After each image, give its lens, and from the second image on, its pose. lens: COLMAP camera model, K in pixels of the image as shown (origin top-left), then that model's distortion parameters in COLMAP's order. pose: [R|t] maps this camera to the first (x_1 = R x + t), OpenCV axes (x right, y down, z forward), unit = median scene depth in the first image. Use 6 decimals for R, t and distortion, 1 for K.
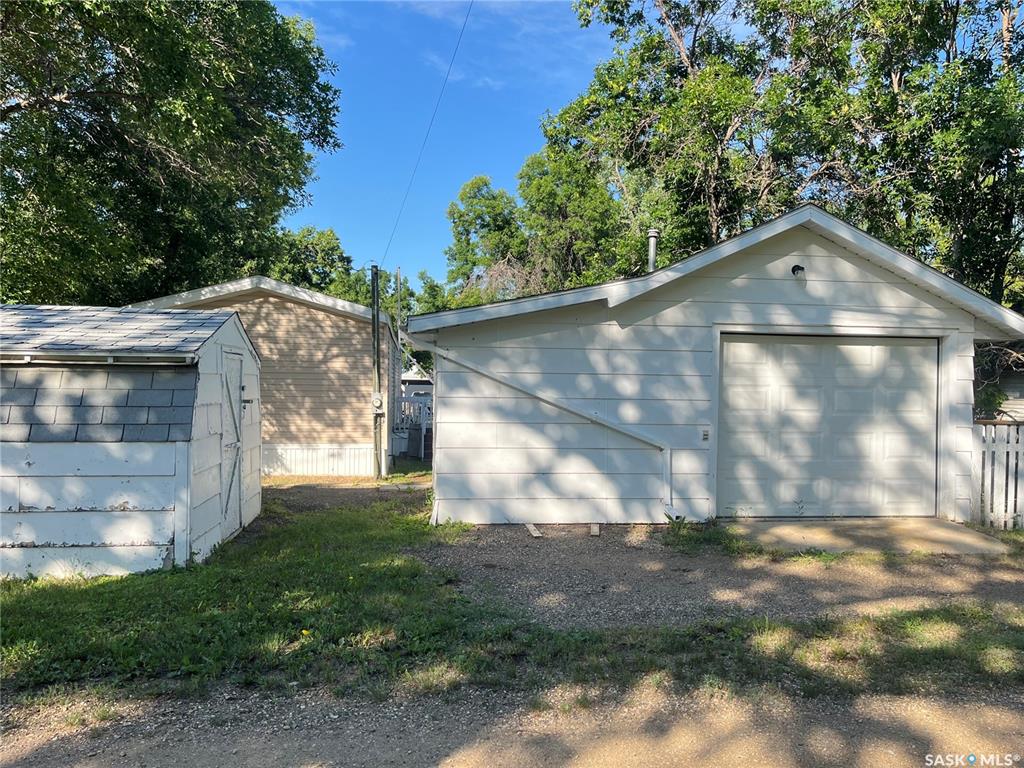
lens RADIAL K [[783.7, 0, 516.9], [0, 783.7, 386.4], [0, 0, 1]] dist [0.057050, -0.070468]
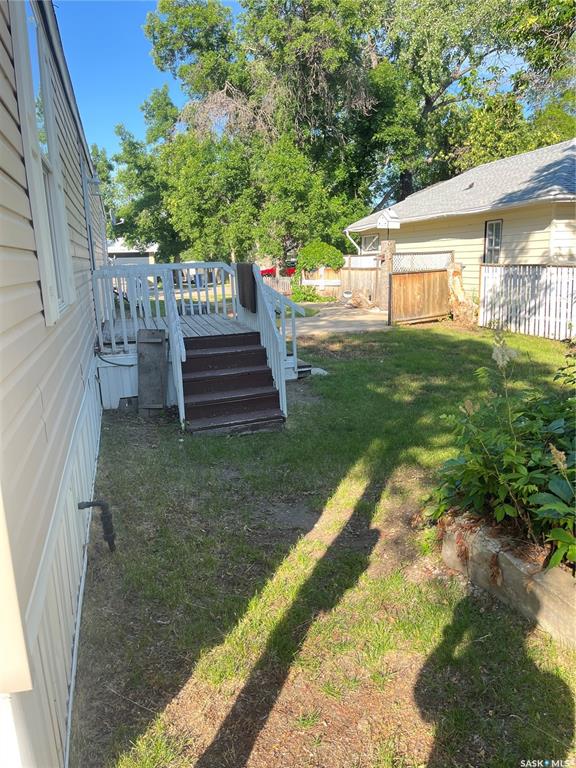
lens RADIAL K [[587.8, 0, 288.0], [0, 587.8, 384.0], [0, 0, 1]] dist [0.057050, -0.070468]
pose [[0.989206, -0.068383, 0.129597, -0.237712], [0.039460, 0.976071, 0.213840, 0.029259], [-0.141119, -0.206418, 0.968234, 1.613773]]
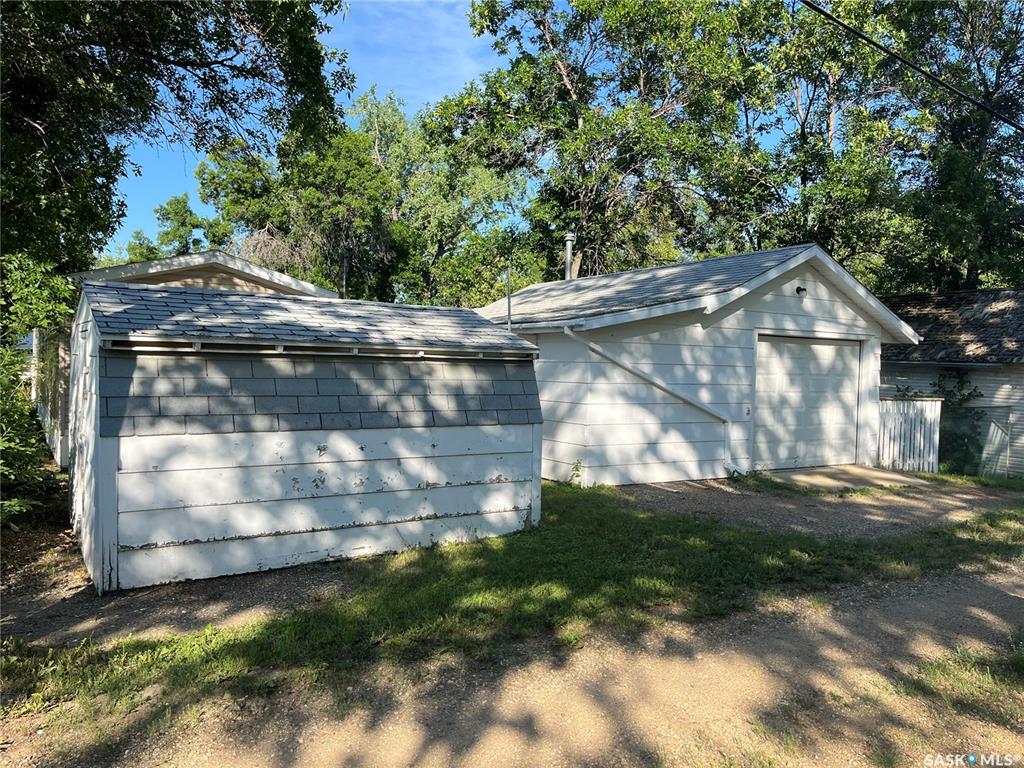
lens RADIAL K [[783.7, 0, 516.9], [0, 783.7, 386.4], [0, 0, 1]] dist [0.057050, -0.070468]
pose [[0.909600, -0.001597, 0.415482, -0.655466], [-0.012506, 0.999434, 0.031221, -0.017187], [-0.415297, -0.033595, 0.909065, -0.049011]]
